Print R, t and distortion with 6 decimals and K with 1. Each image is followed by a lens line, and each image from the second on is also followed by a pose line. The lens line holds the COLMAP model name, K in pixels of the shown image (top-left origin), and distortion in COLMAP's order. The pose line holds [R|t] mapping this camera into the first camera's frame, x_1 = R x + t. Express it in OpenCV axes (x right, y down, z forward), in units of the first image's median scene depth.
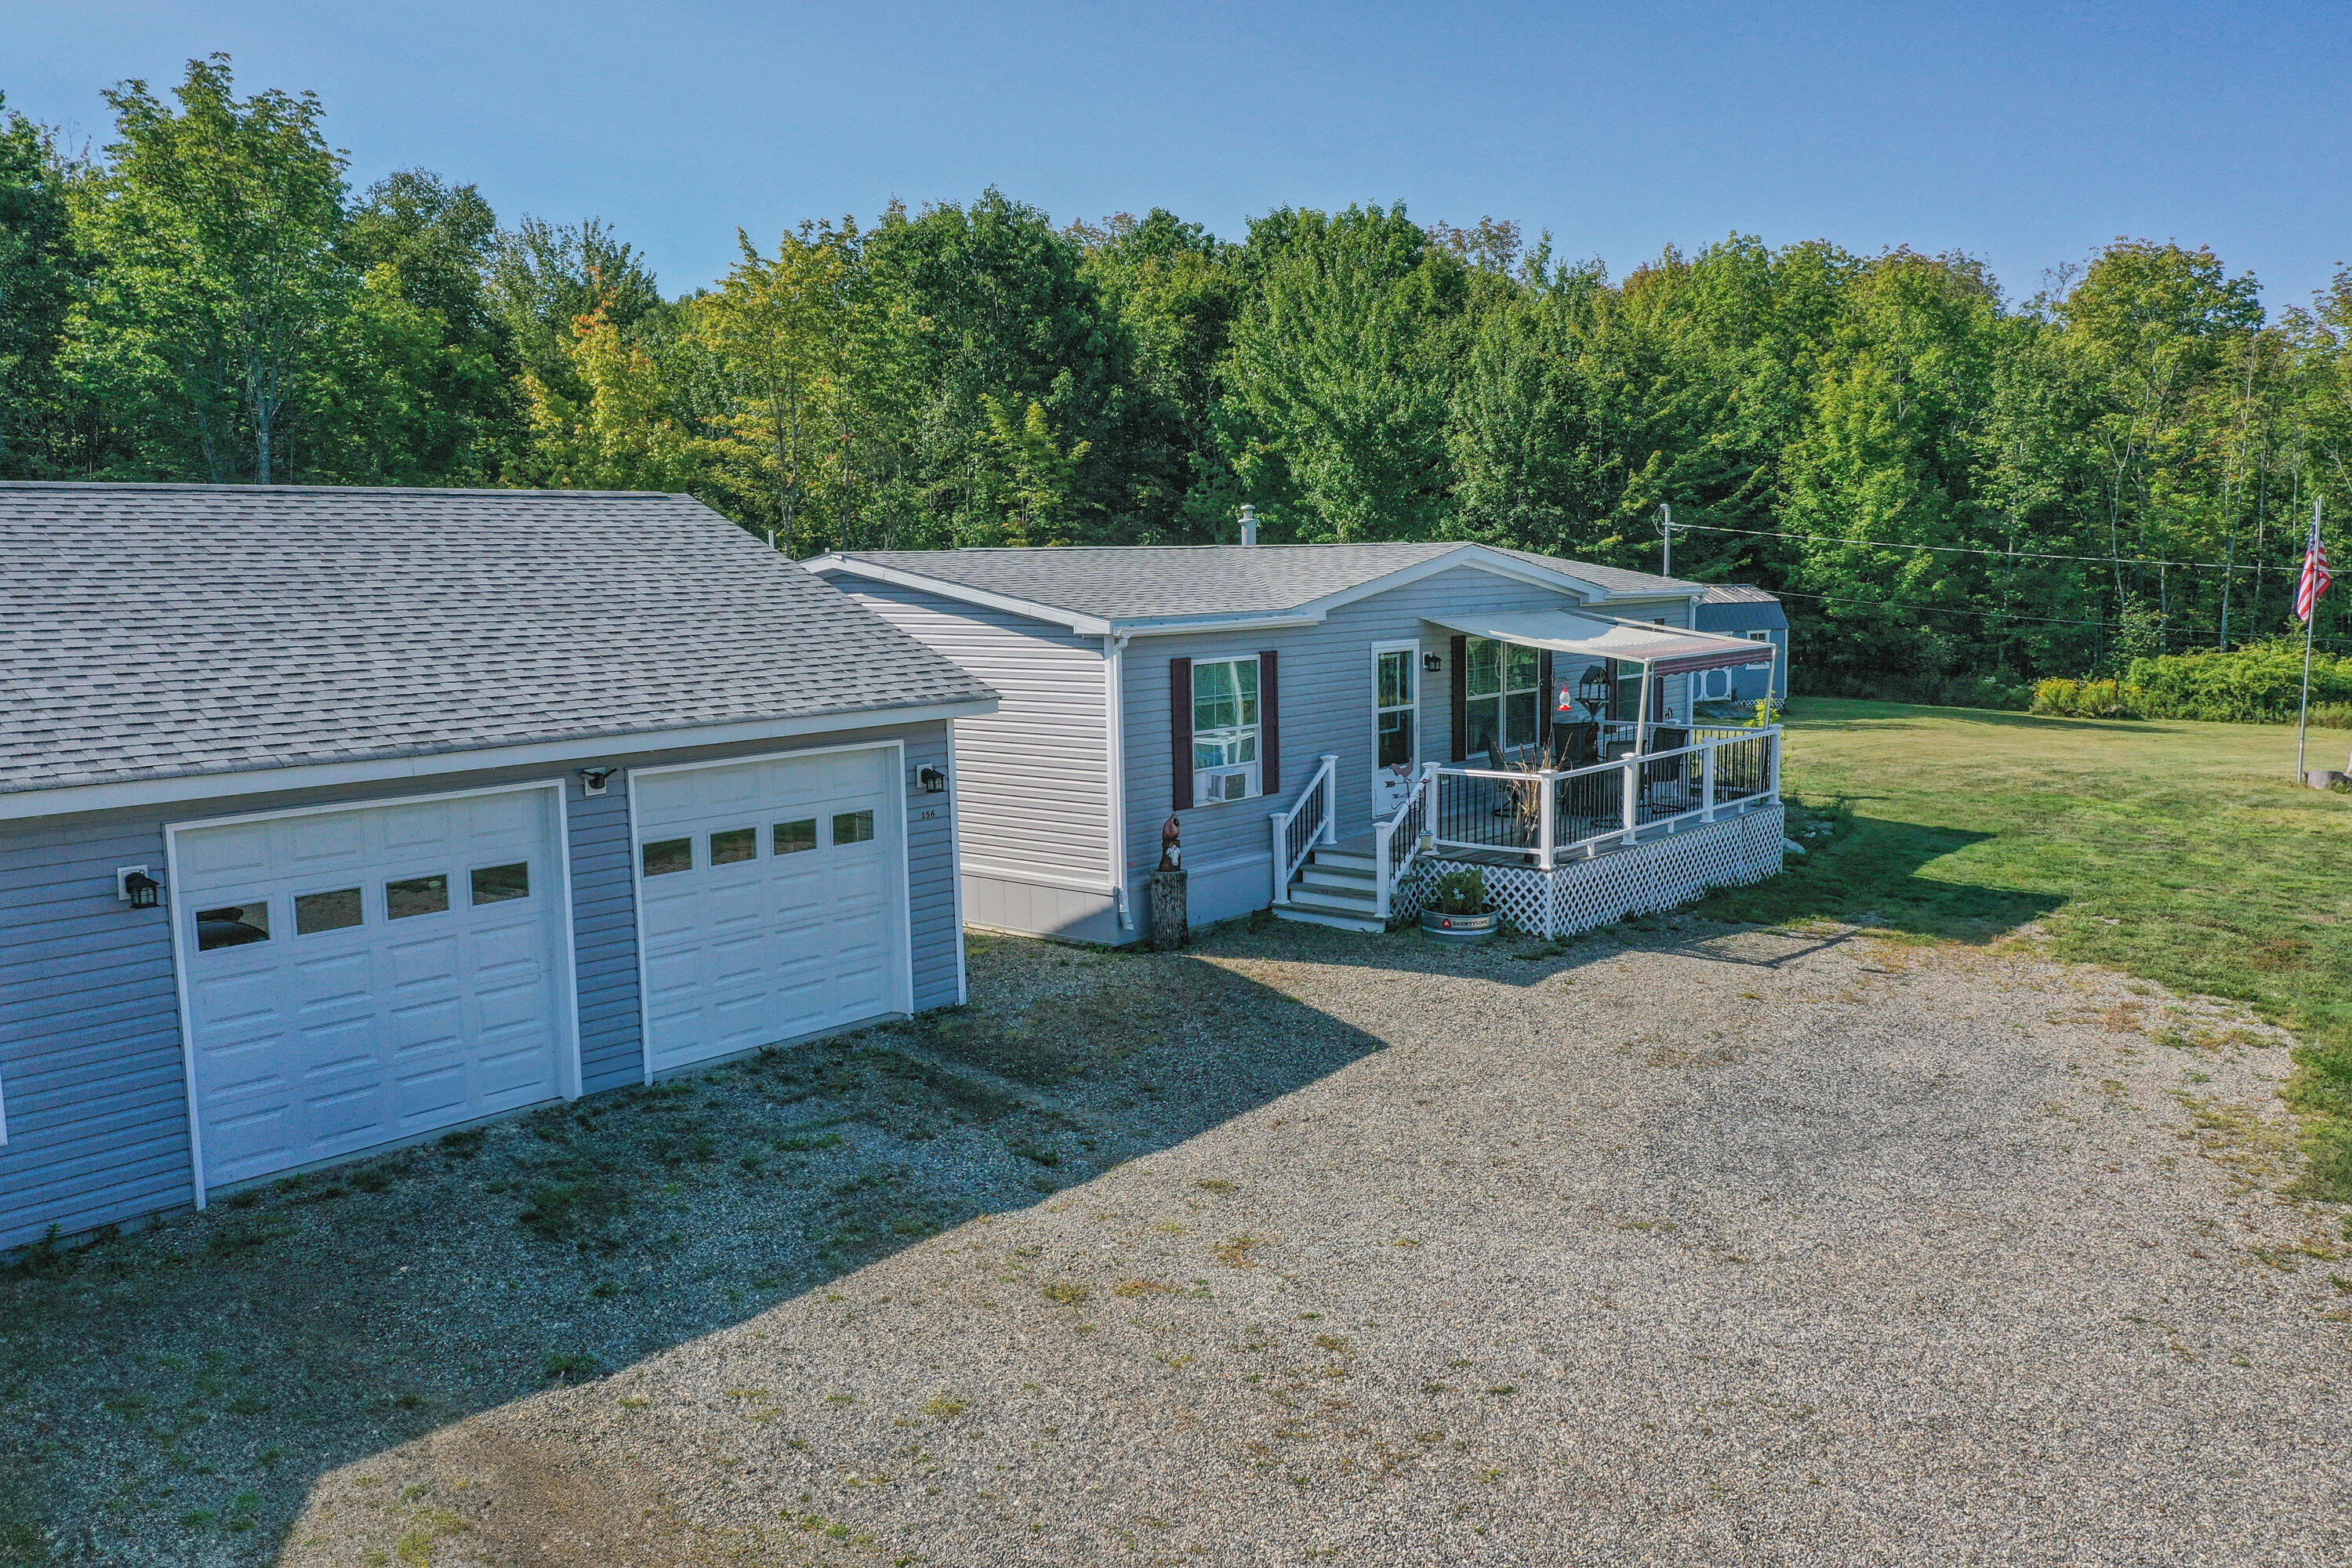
lens RADIAL K [[1869.8, 0, 1184.9], [0, 1869.8, 776.8], [0, 0, 1]] dist [-0.005423, 0.002814]
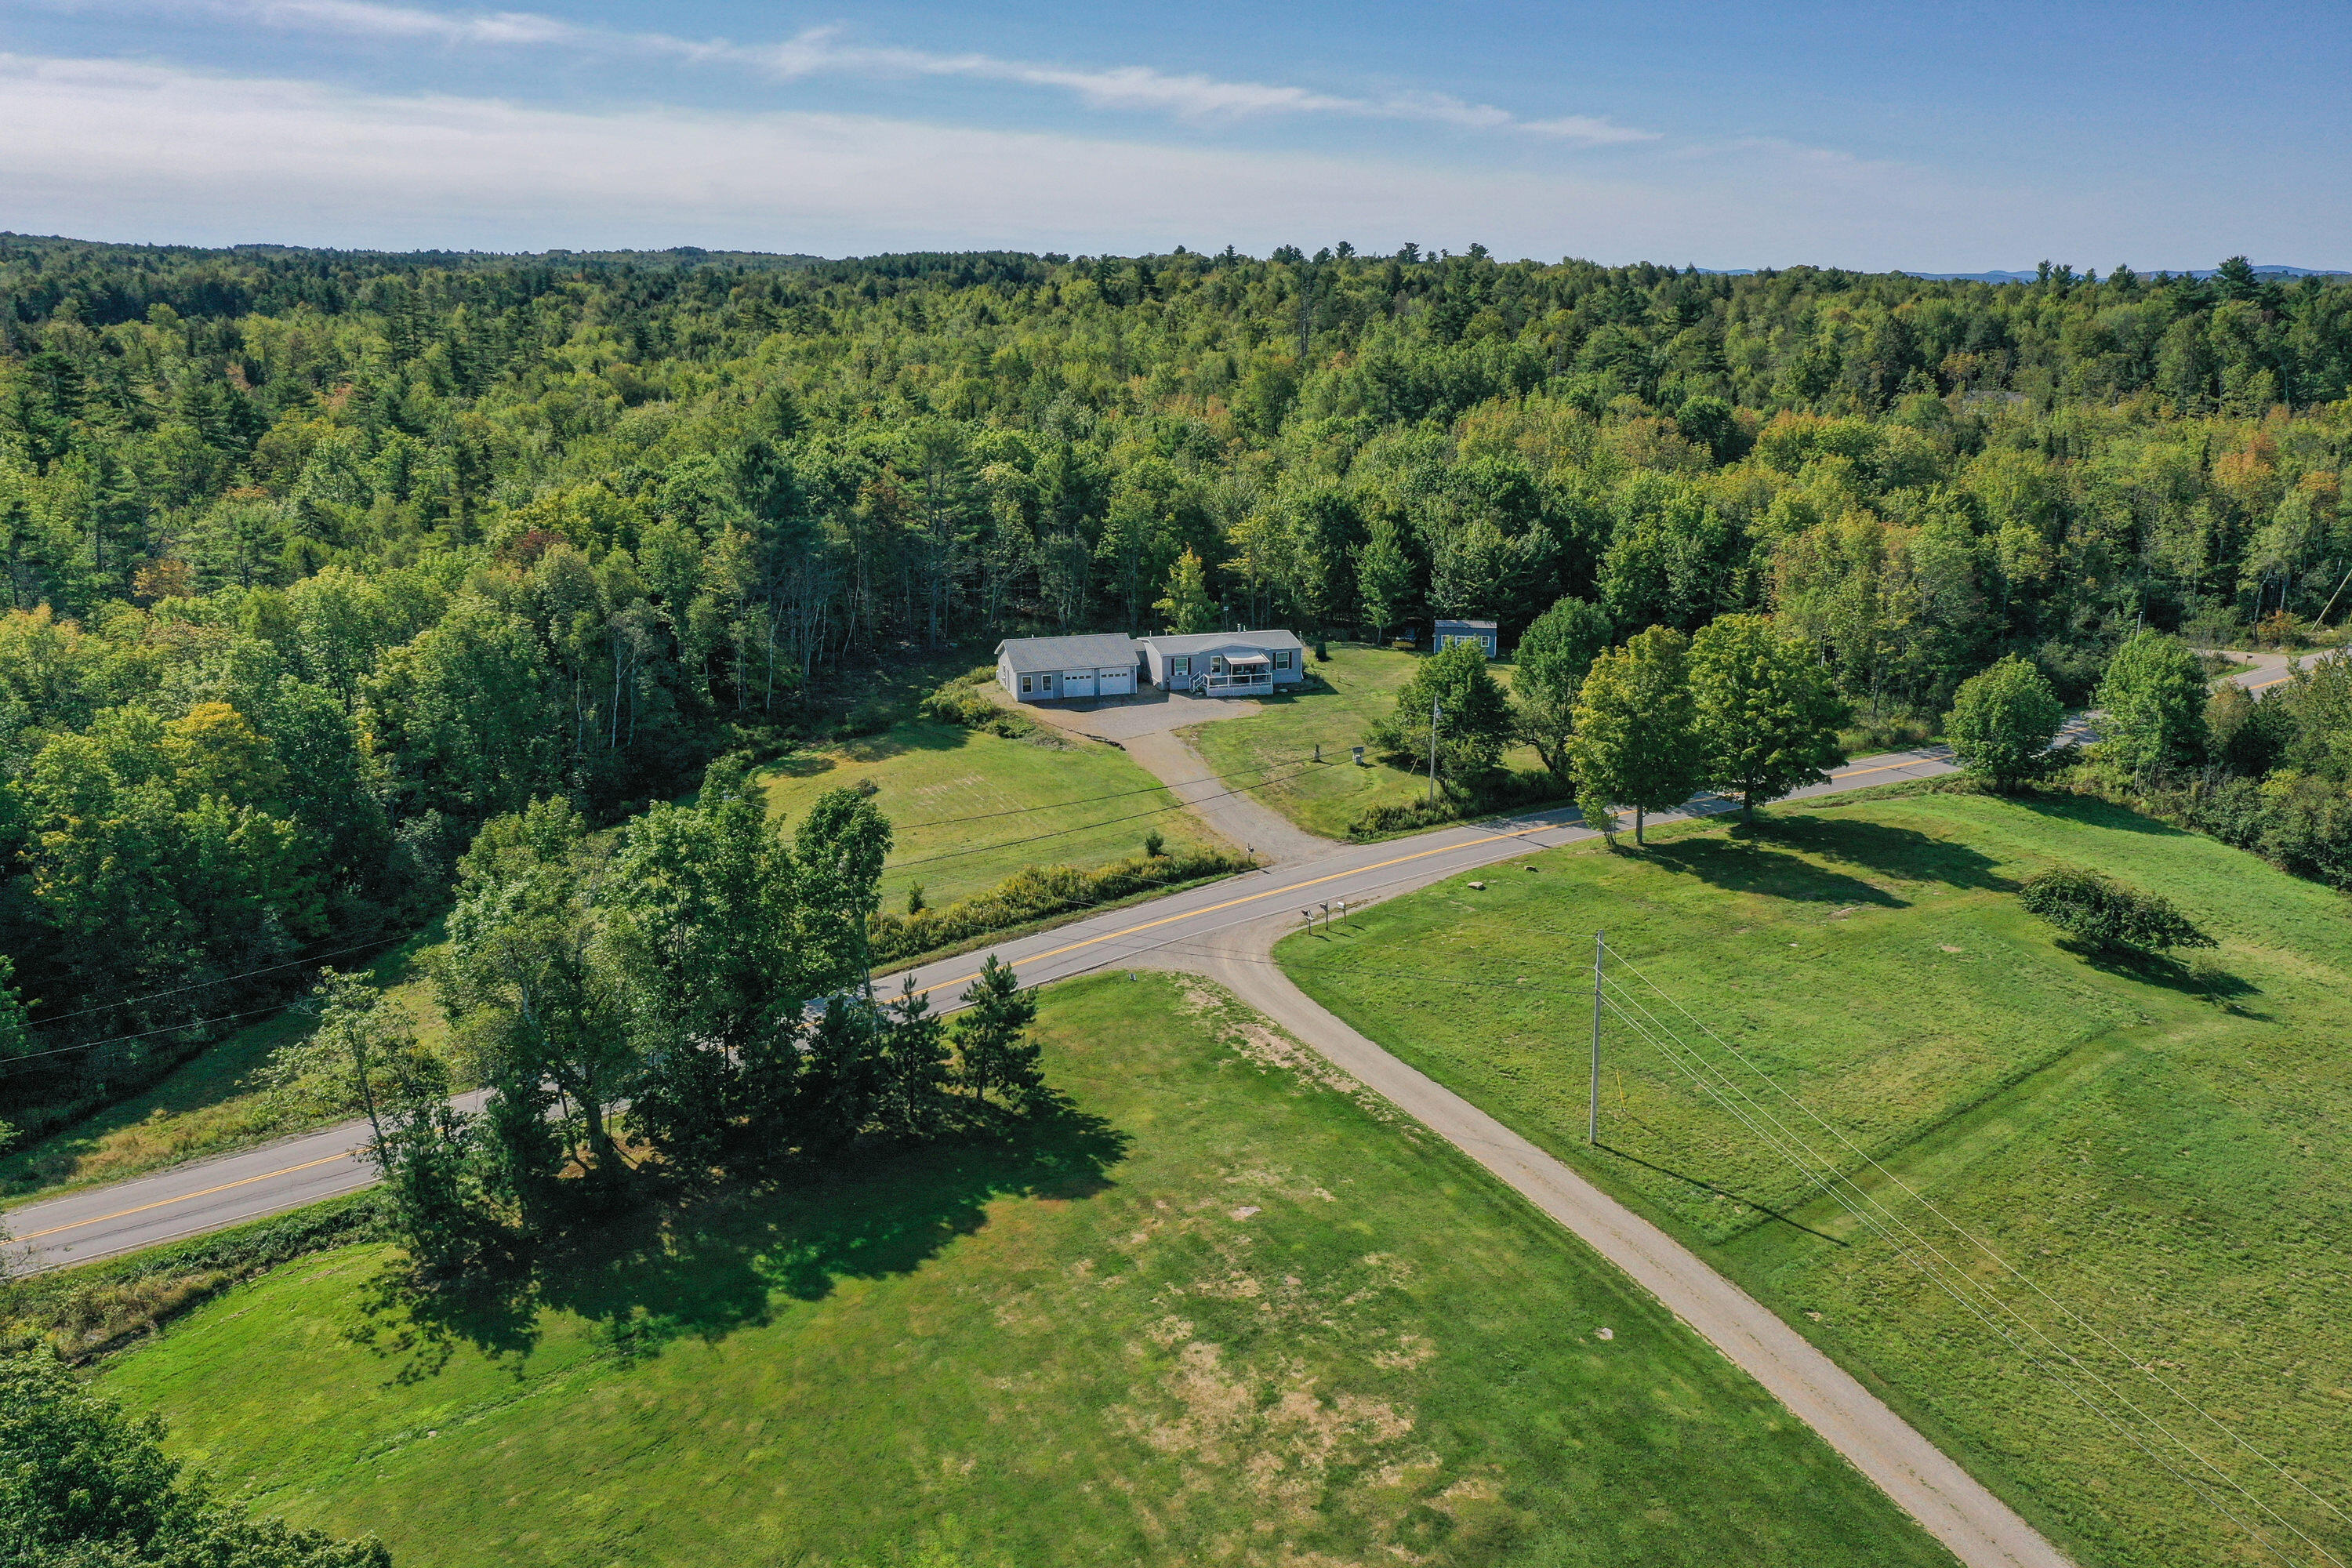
lens RADIAL K [[1847.3, 0, 1179.4], [0, 1847.3, 787.0], [0, 0, 1]] dist [0.001512, -0.004718]
pose [[0.827051, 0.161112, -0.538544, 4.547813], [-0.077815, 0.981637, 0.174166, -0.935117], [0.556715, -0.102138, 0.824401, -5.866277]]
